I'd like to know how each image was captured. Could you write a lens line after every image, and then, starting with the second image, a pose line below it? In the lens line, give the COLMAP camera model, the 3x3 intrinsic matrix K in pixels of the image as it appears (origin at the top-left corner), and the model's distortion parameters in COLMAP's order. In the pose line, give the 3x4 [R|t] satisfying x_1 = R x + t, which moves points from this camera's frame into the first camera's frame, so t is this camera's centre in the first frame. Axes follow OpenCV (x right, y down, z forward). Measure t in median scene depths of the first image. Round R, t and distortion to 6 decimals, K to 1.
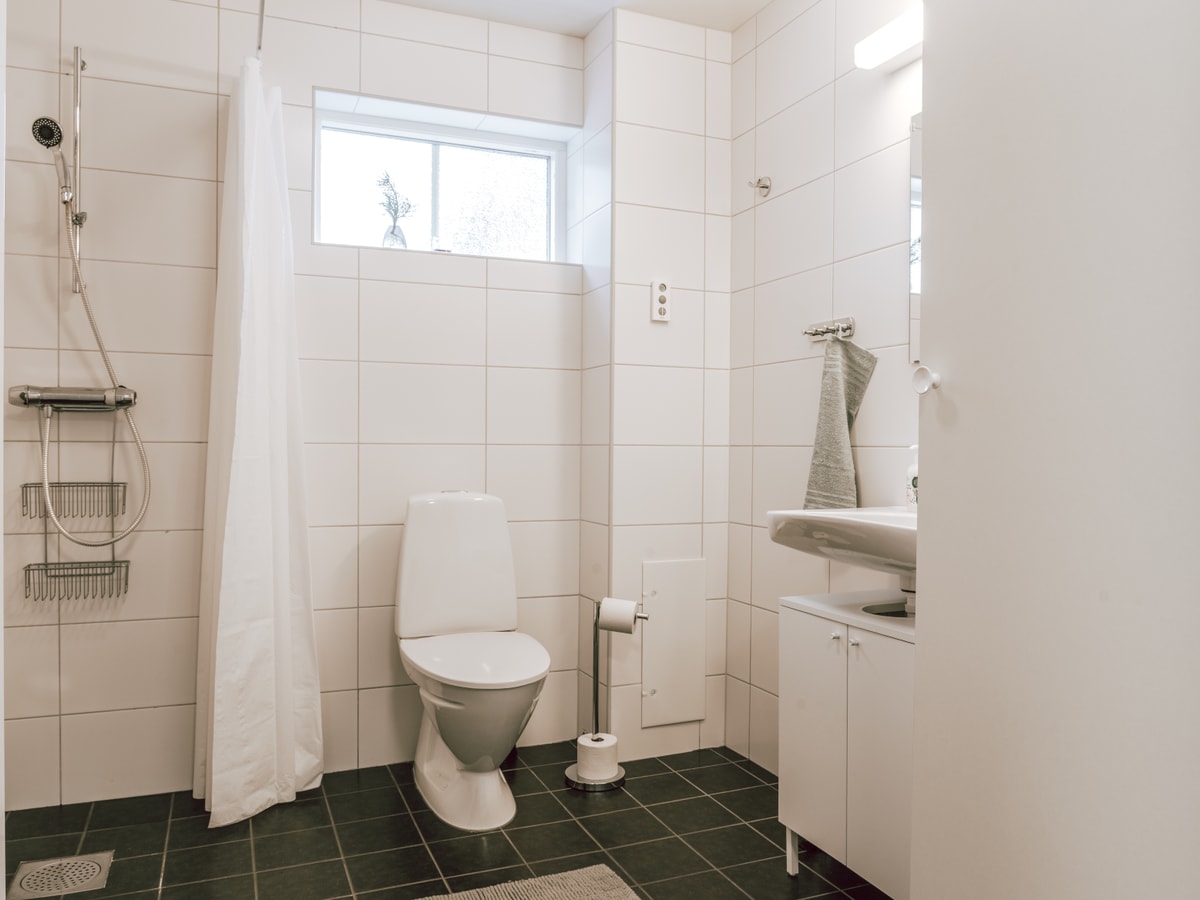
lens RADIAL K [[911.9, 0, 607.4], [0, 911.9, 449.1], [0, 0, 1]] dist [-0.014965, -0.008845]
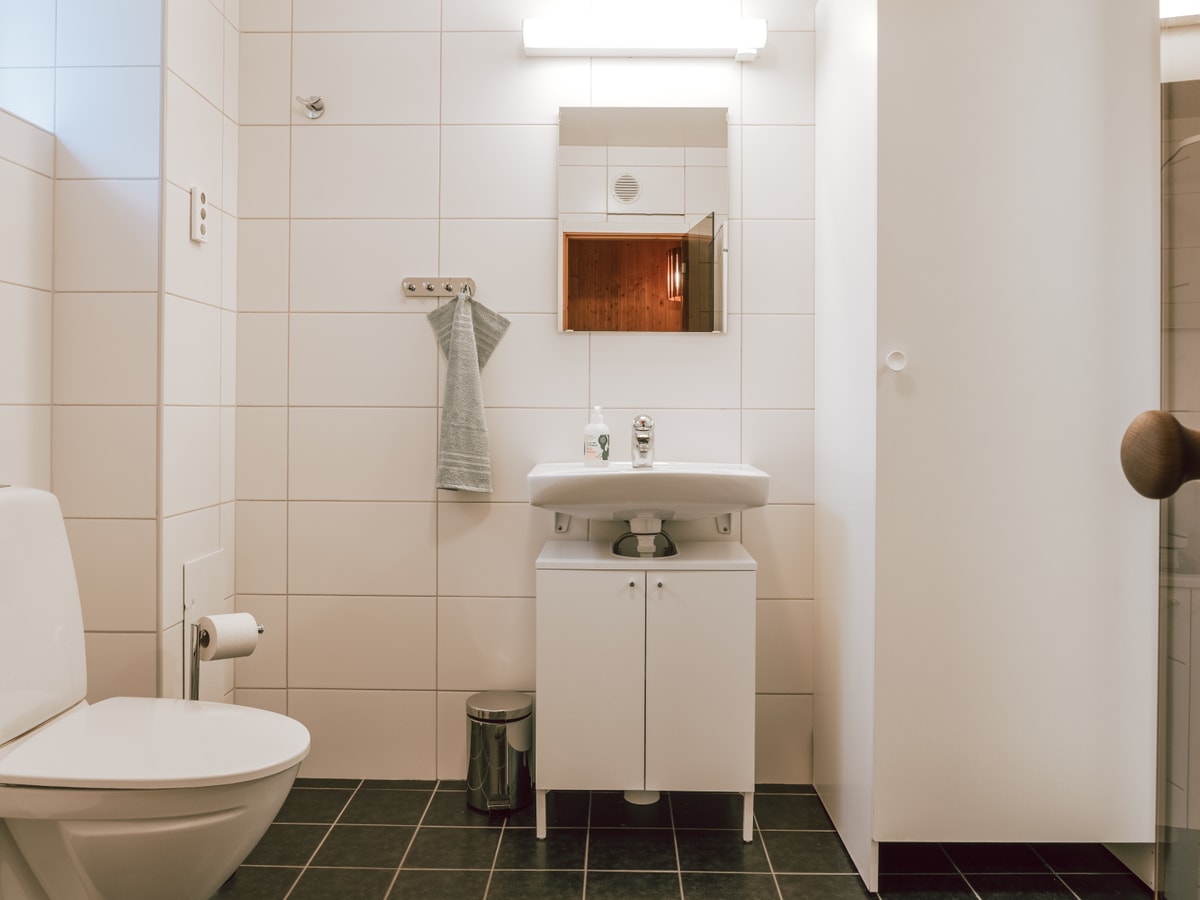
lens RADIAL K [[917.5, 0, 599.5], [0, 917.5, 405.8], [0, 0, 1]] dist [-0.011576, -0.003914]
pose [[0.409569, 0.000174, 0.912279, -0.605871], [0.000629, 1.000000, -0.000473, -0.004243], [-0.912279, 0.000767, 0.409569, 0.468366]]
